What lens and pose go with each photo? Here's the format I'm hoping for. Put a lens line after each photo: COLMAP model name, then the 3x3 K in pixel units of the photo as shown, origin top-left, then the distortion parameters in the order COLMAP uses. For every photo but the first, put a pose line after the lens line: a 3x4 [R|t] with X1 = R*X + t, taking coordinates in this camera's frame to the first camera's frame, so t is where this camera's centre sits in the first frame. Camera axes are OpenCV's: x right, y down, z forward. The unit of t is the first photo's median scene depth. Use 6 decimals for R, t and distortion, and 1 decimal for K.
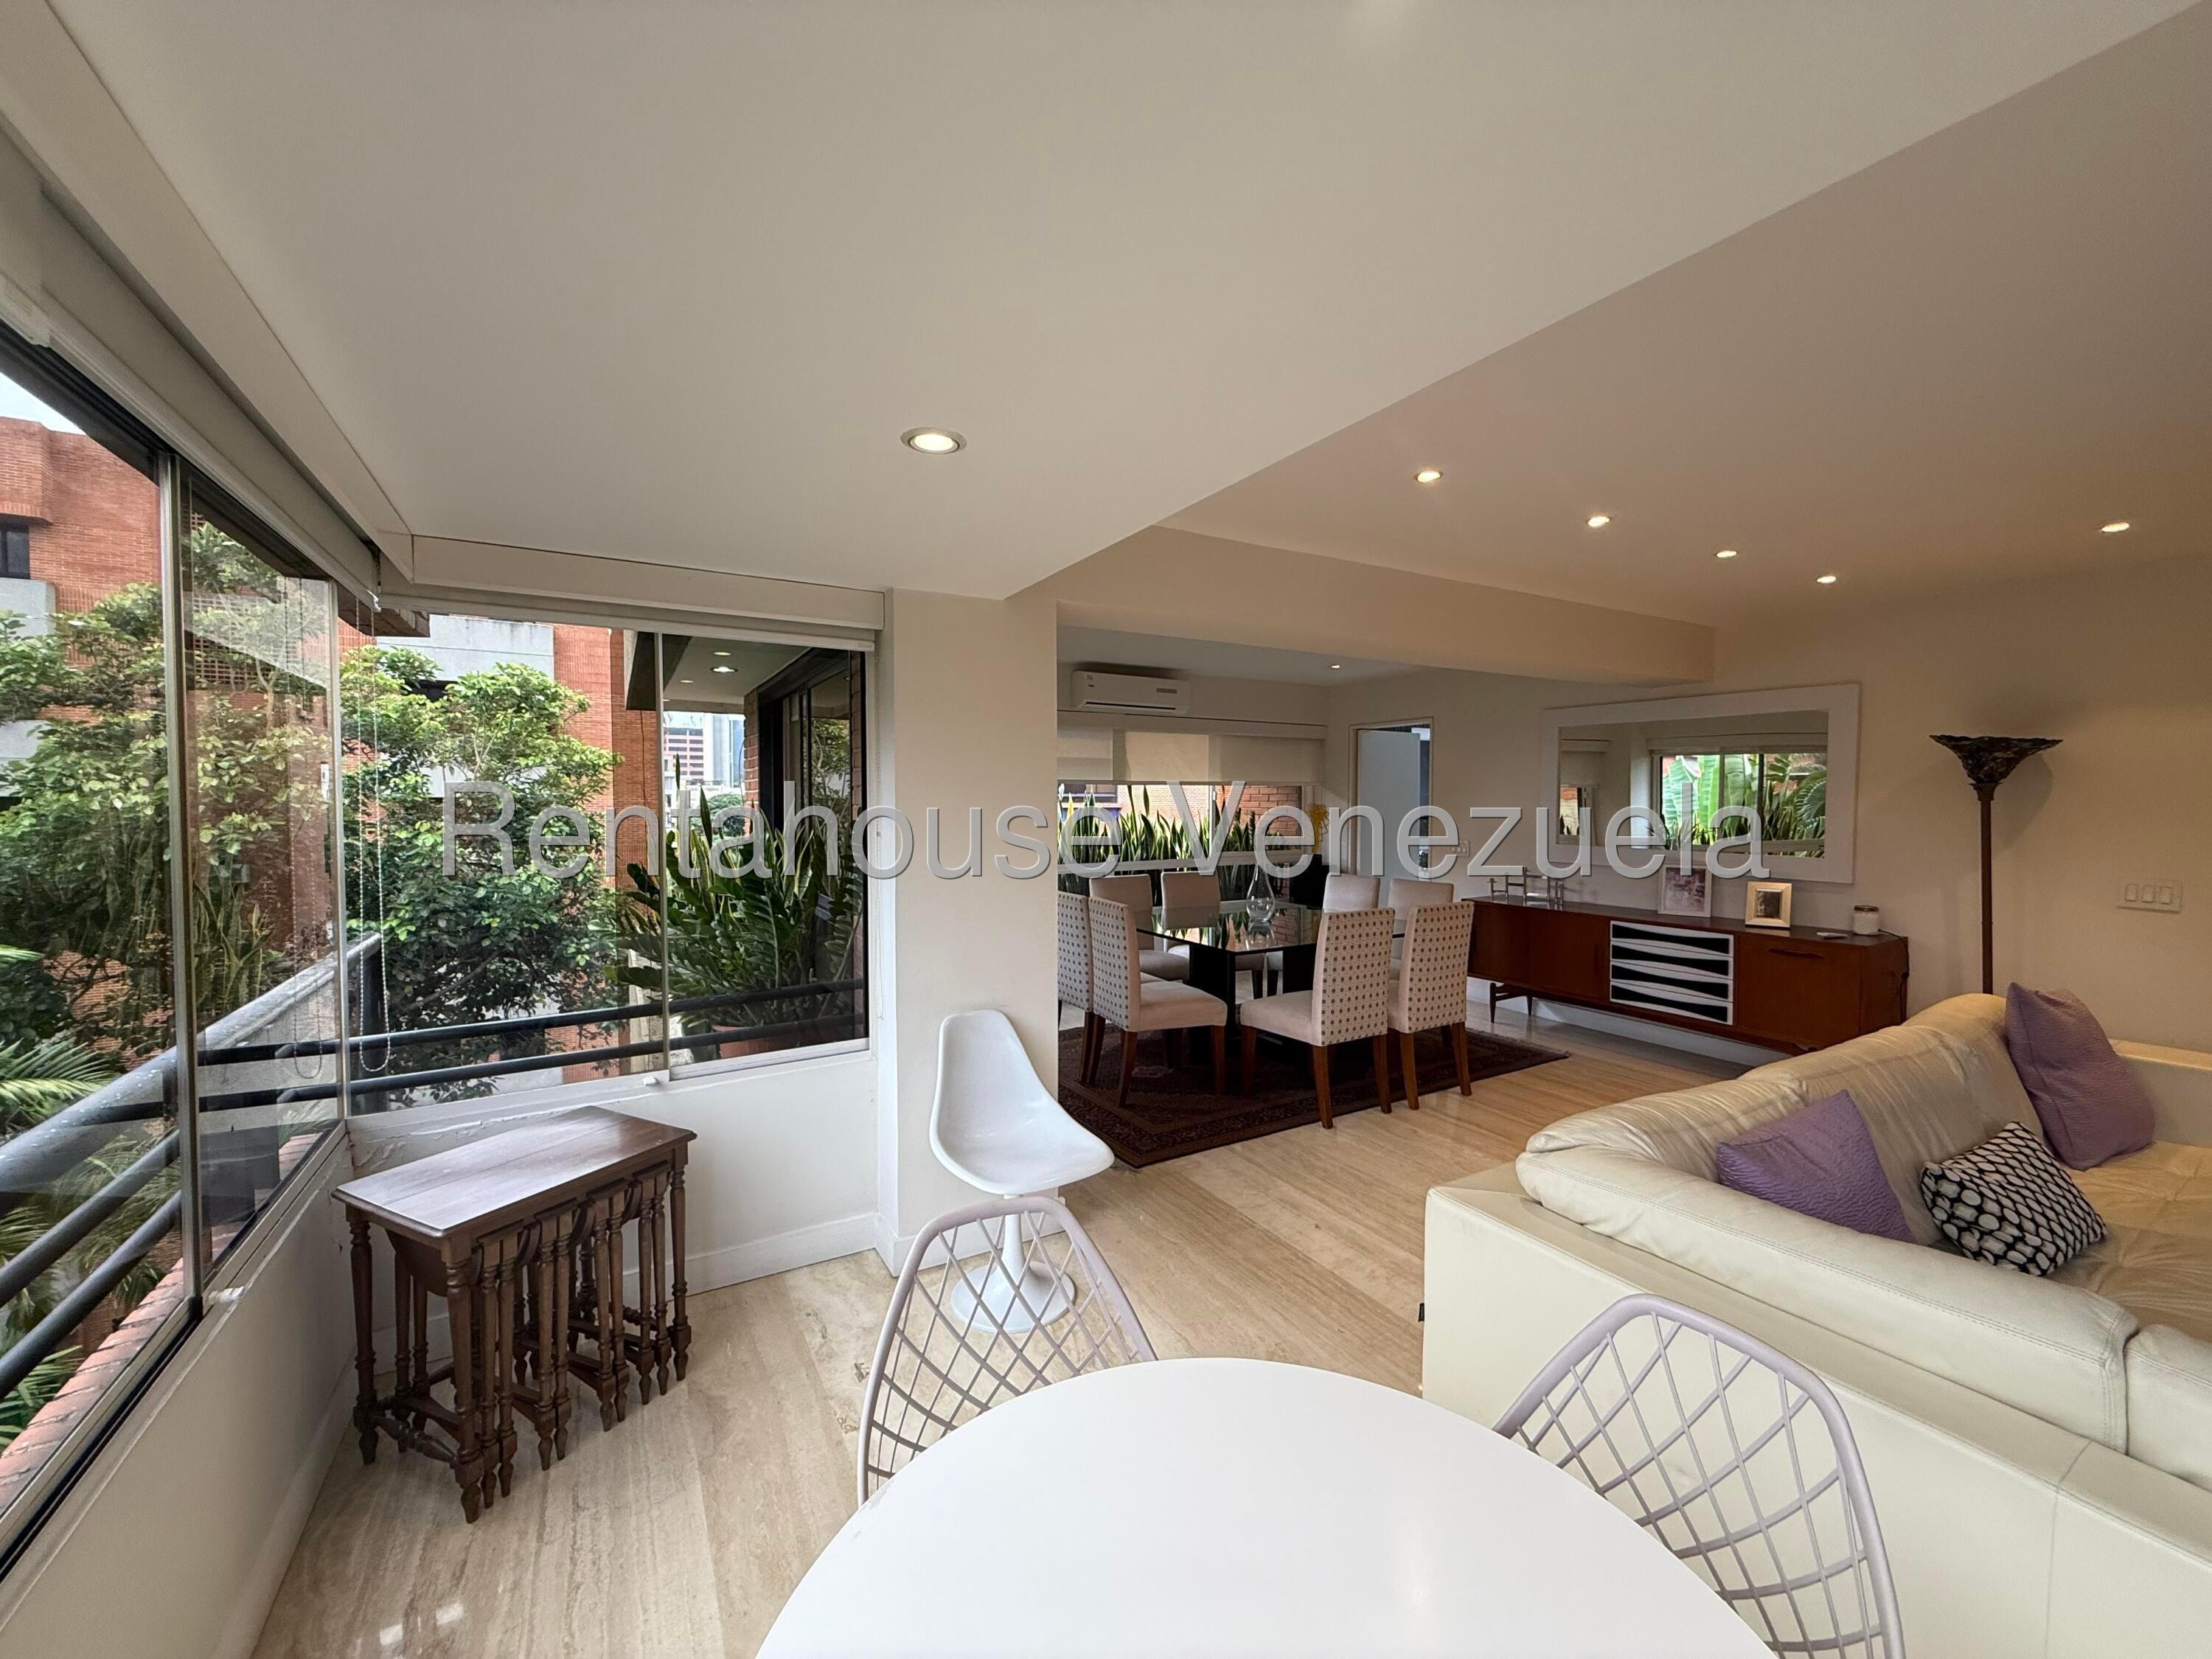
lens RADIAL K [[880.3, 0, 1100.0], [0, 880.3, 829.8], [0, 0, 1]] dist [-0.001551, 0.000480]
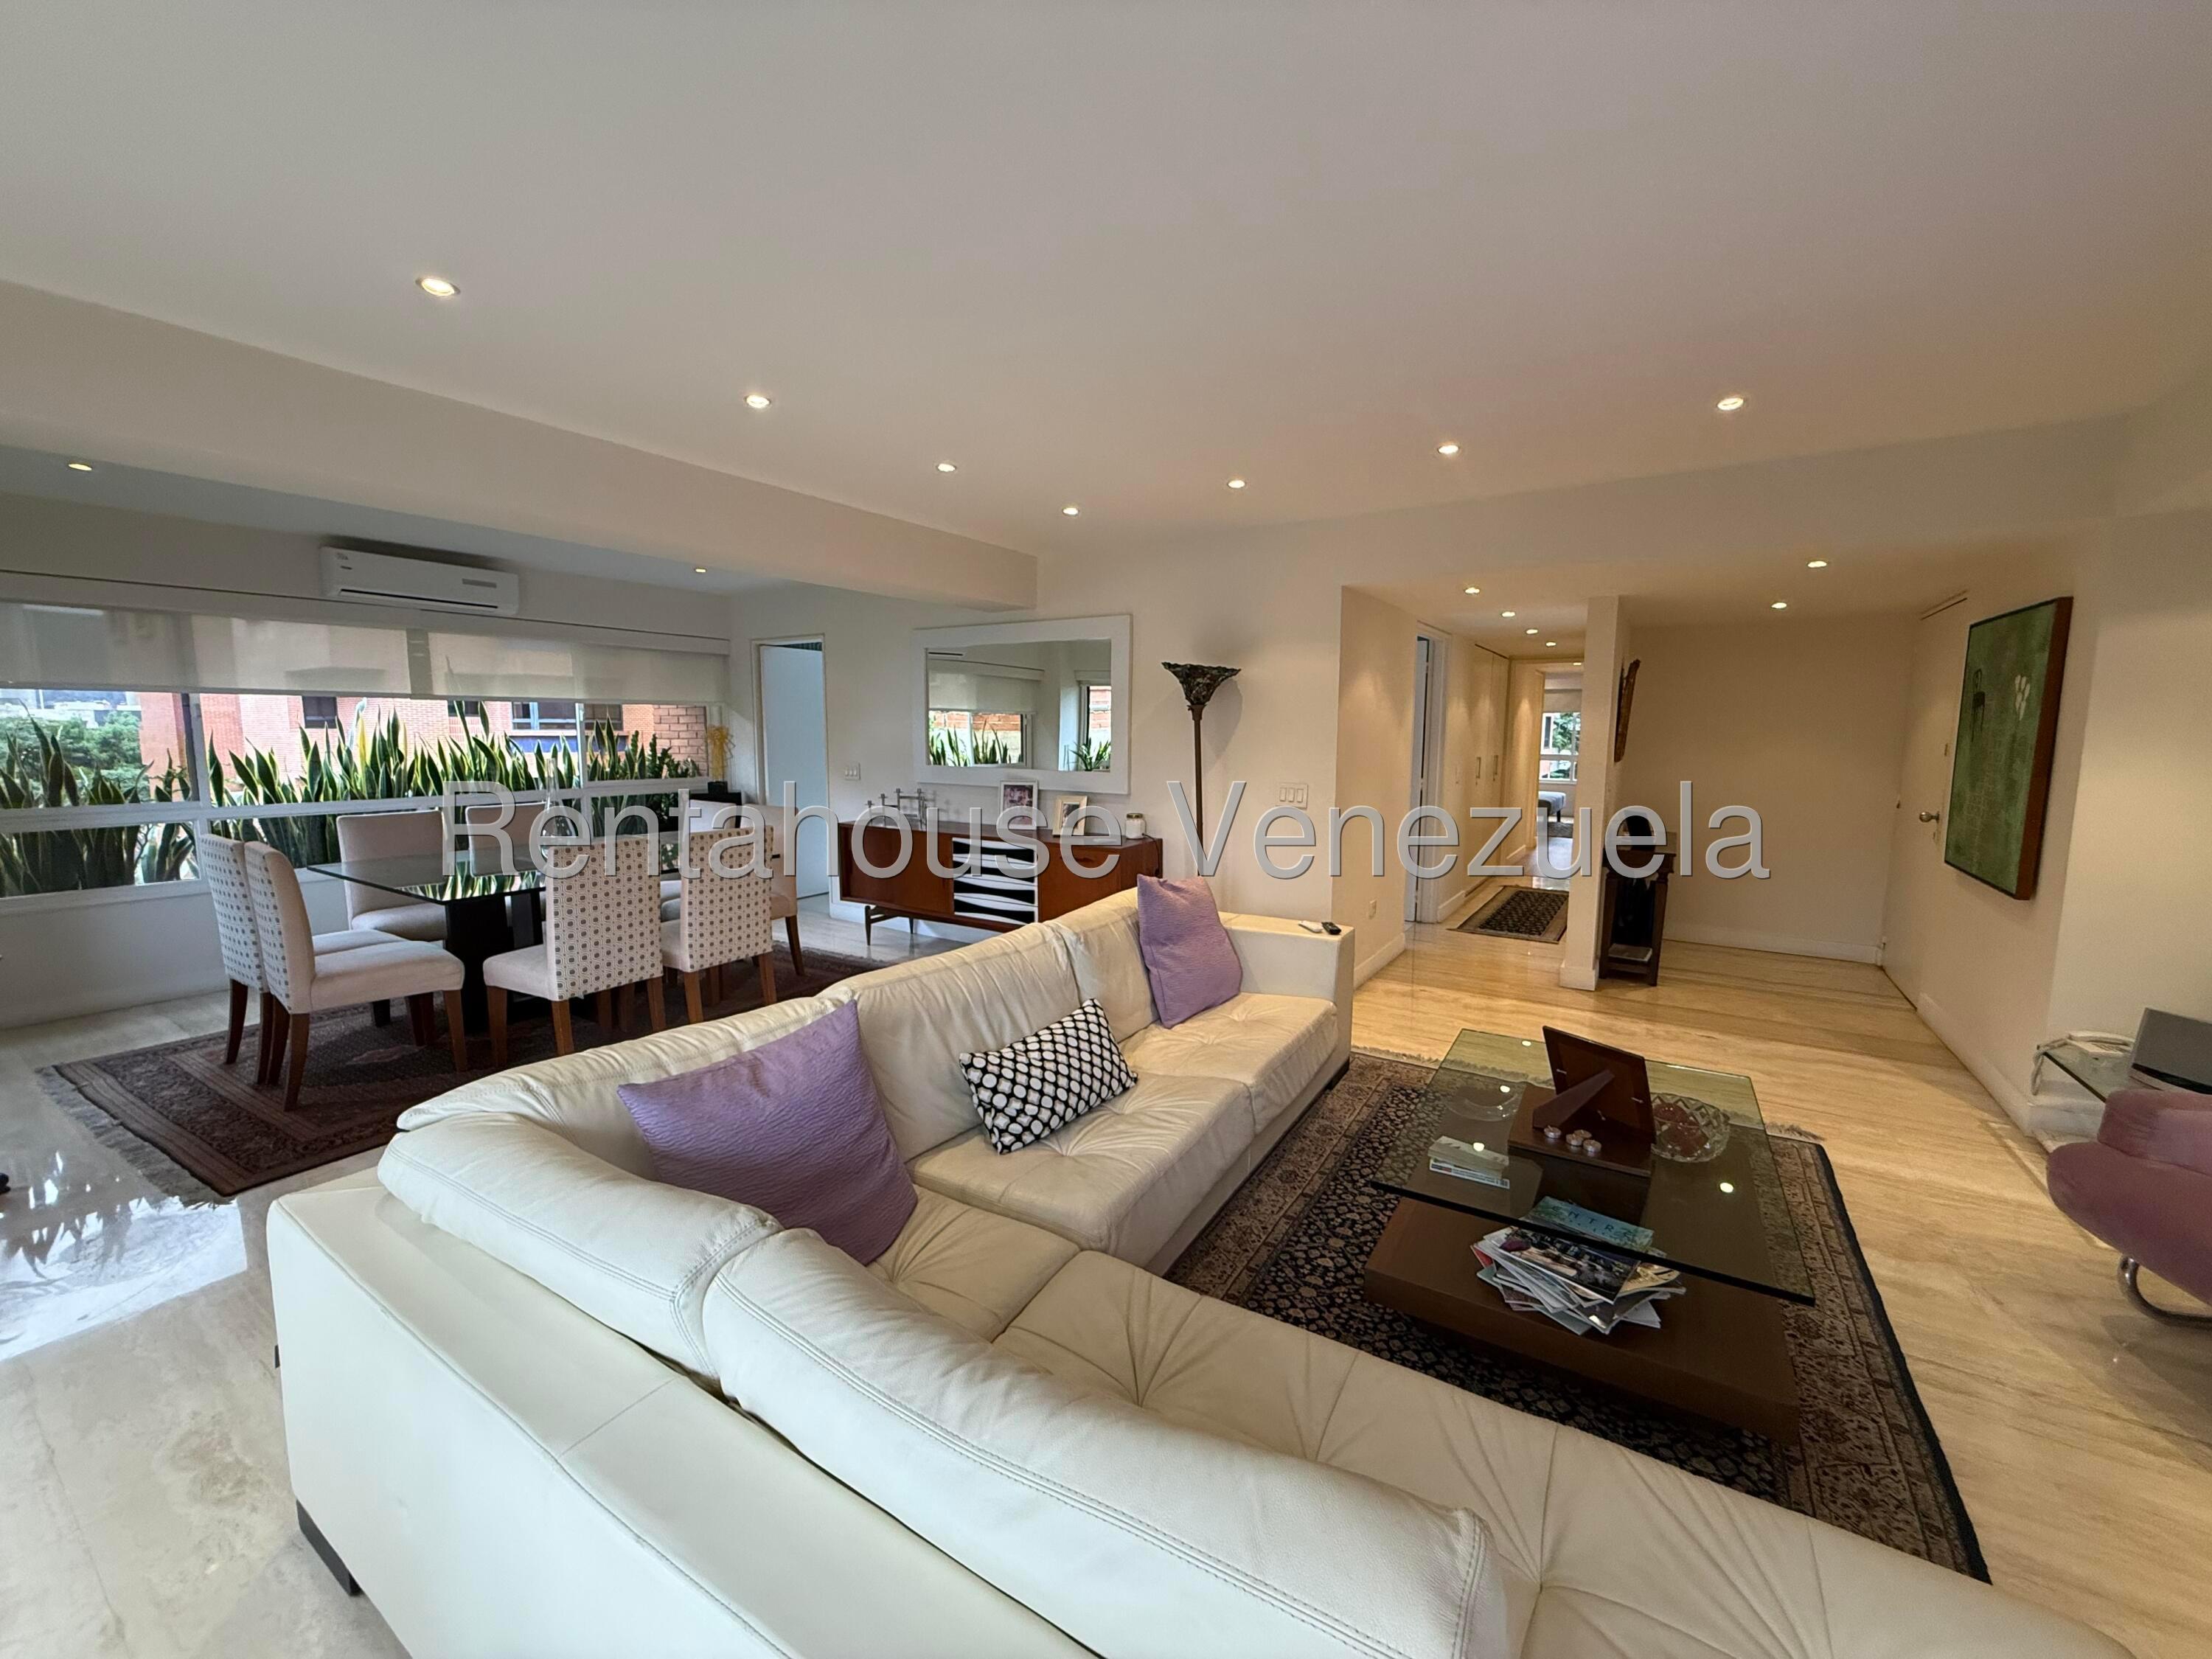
lens RADIAL K [[880.3, 0, 1100.0], [0, 880.3, 829.8], [0, 0, 1]] dist [-0.001551, 0.000480]
pose [[0.889437, -0.047682, 0.454565, 0.318255], [0.011467, 0.996558, 0.082096, 0.013496], [-0.456915, -0.067807, 0.886922, 0.003928]]
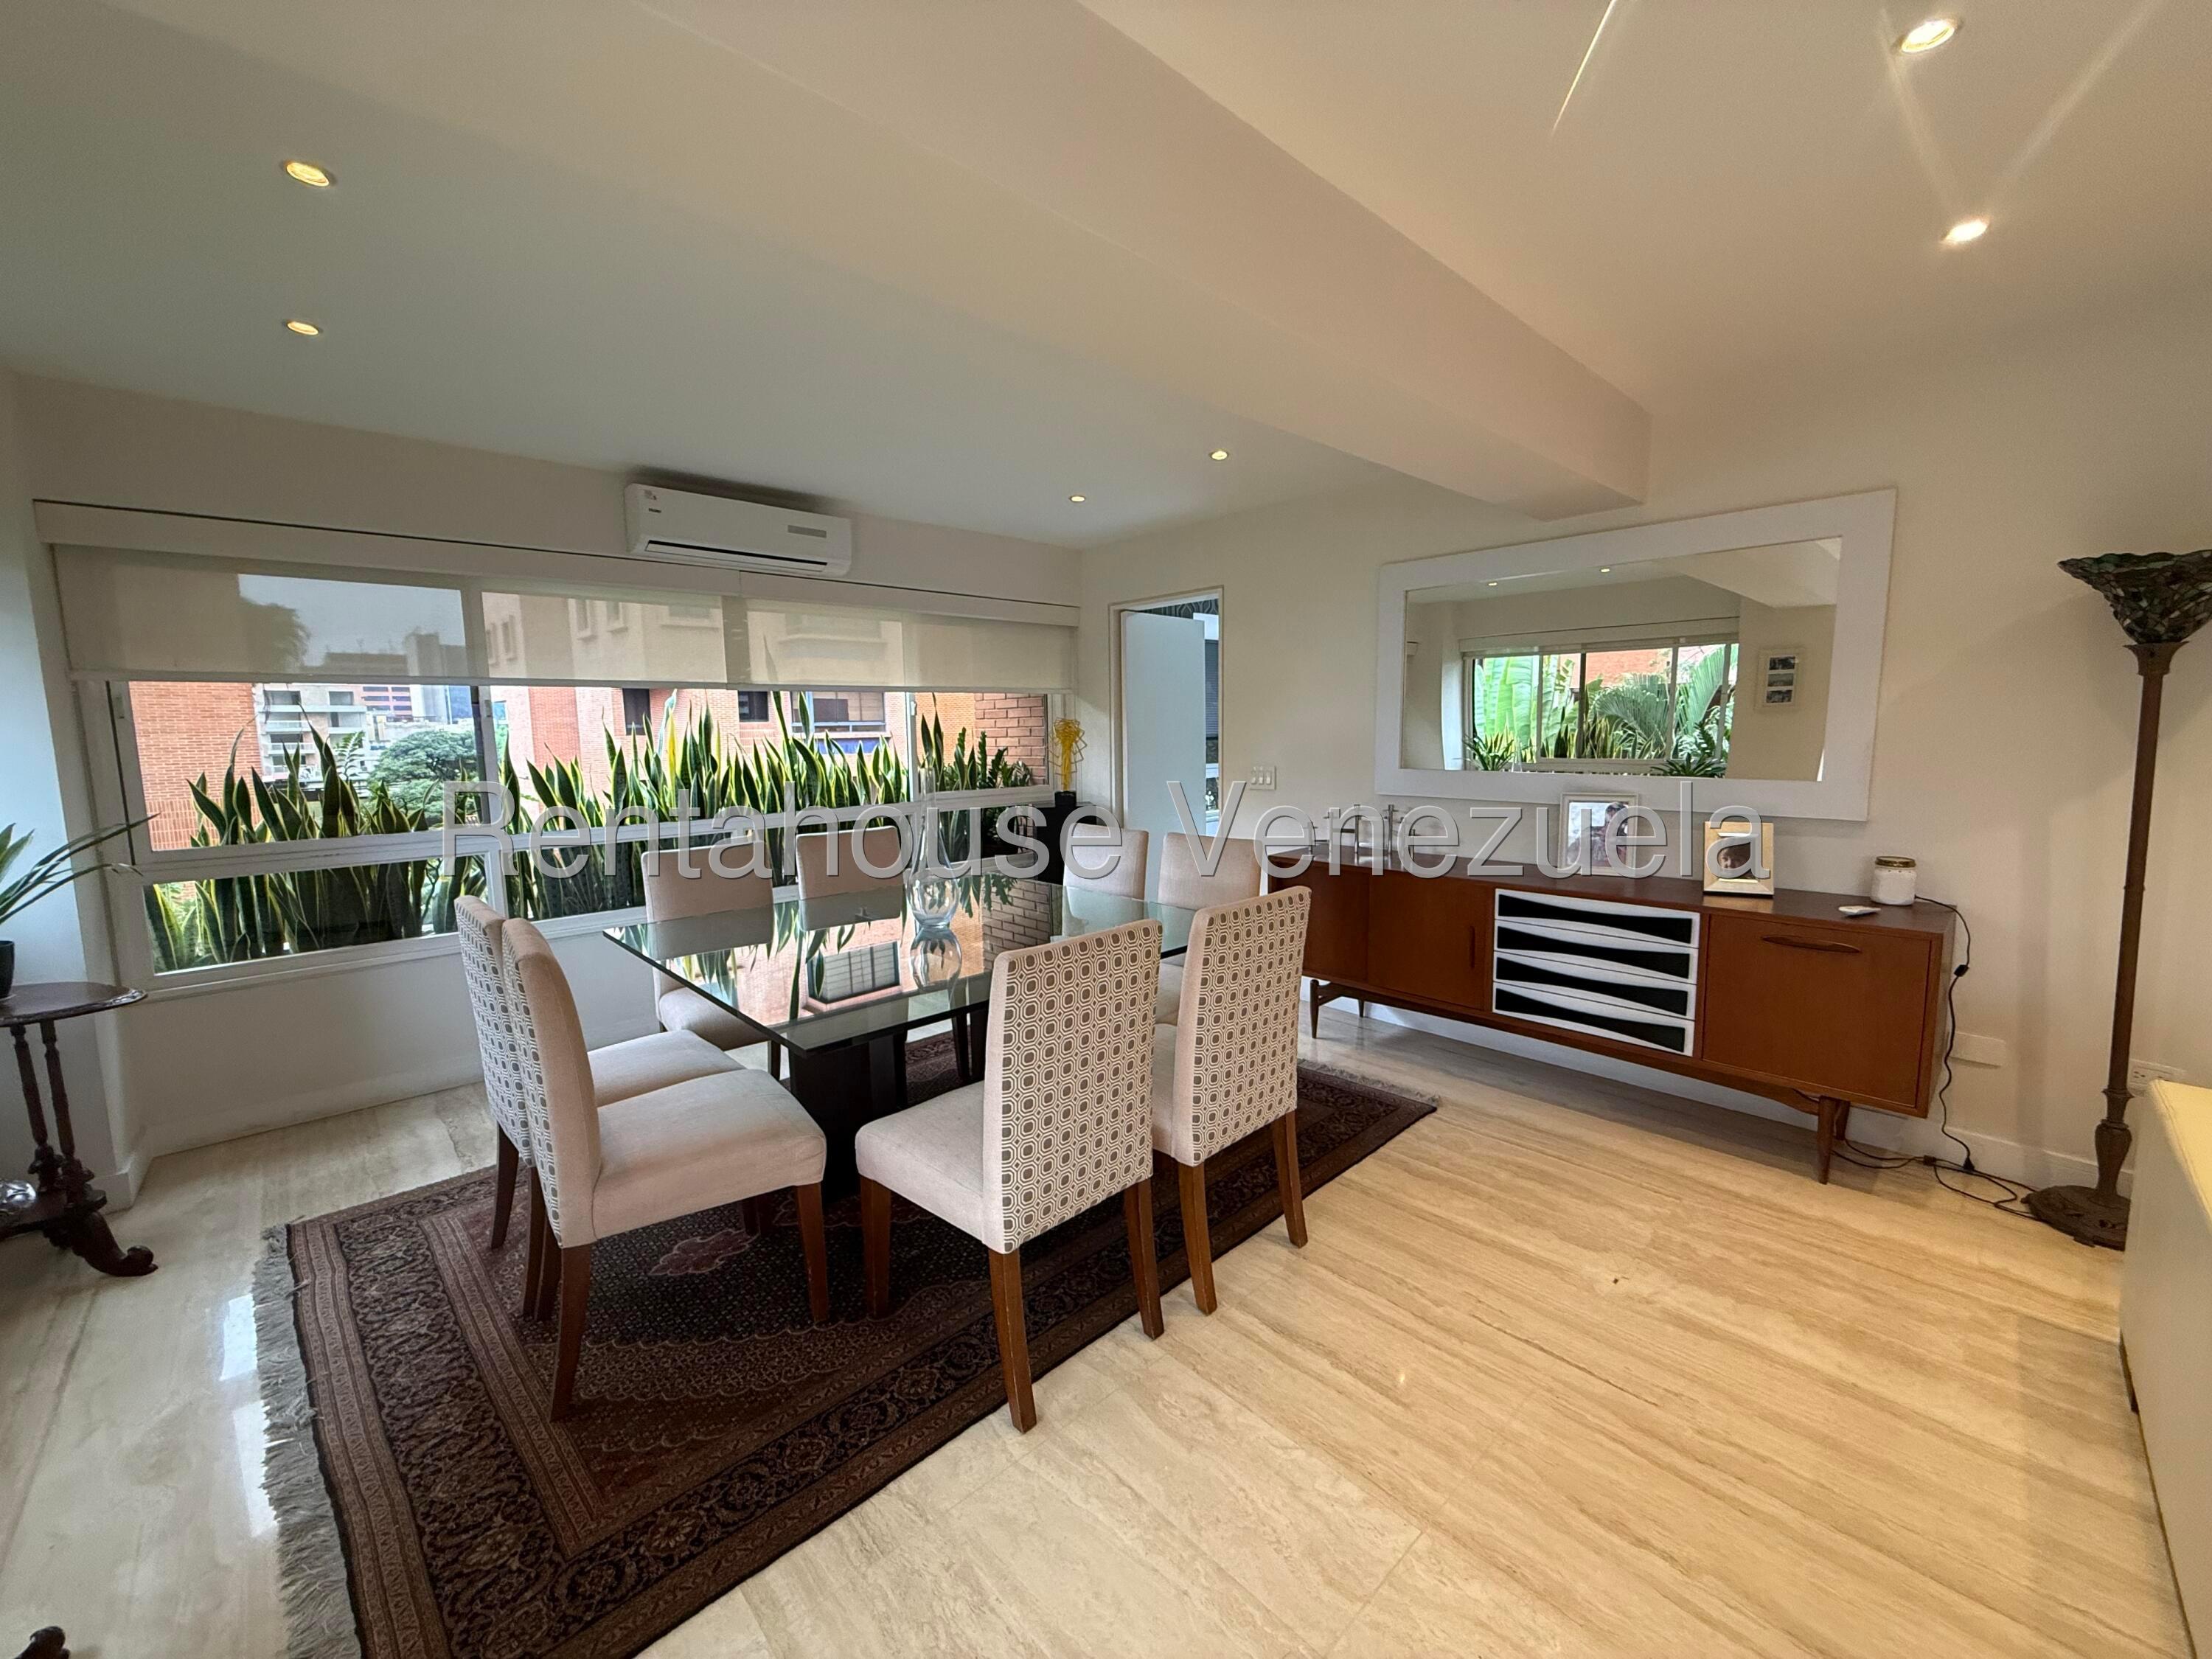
lens RADIAL K [[880.3, 0, 1100.0], [0, 880.3, 829.8], [0, 0, 1]] dist [-0.001551, 0.000480]
pose [[0.973050, -0.042783, 0.226590, 0.194675], [0.024596, 0.996288, 0.082491, 0.002281], [-0.229278, -0.074694, 0.970491, 0.546012]]
